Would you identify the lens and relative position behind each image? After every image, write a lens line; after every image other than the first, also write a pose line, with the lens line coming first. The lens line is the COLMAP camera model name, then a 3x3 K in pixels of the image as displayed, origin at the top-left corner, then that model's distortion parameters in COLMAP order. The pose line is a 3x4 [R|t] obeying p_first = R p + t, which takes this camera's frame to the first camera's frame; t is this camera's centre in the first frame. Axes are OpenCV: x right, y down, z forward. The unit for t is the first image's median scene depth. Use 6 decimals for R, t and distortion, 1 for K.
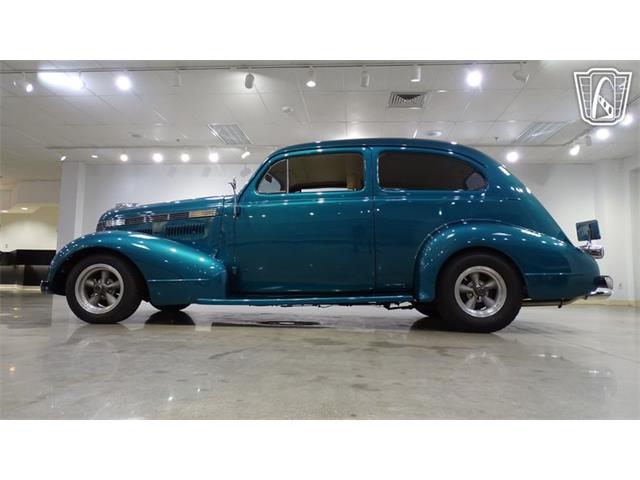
lens RADIAL K [[462.0, 0, 316.6], [0, 462.0, 238.6], [0, 0, 1]] dist [-0.009189, 0.005164]
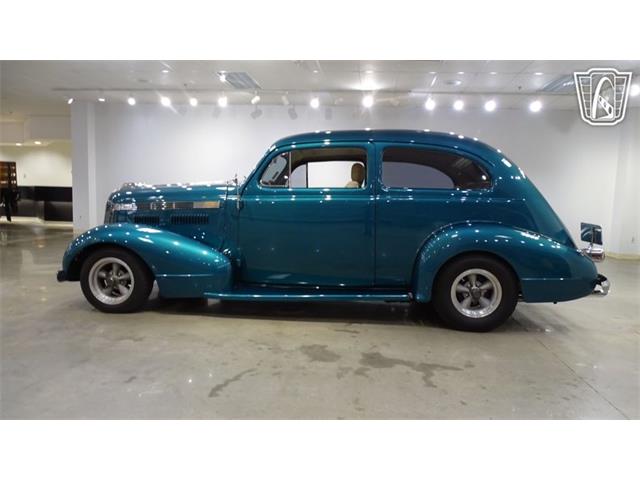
lens RADIAL K [[462.0, 0, 317.9], [0, 462.0, 245.9], [0, 0, 1]] dist [-0.009189, 0.005164]
pose [[0.999261, 0.017878, -0.034012, 0.033452], [-0.010681, 0.979521, 0.201059, -0.178024], [0.036910, -0.200548, 0.978988, 0.002250]]
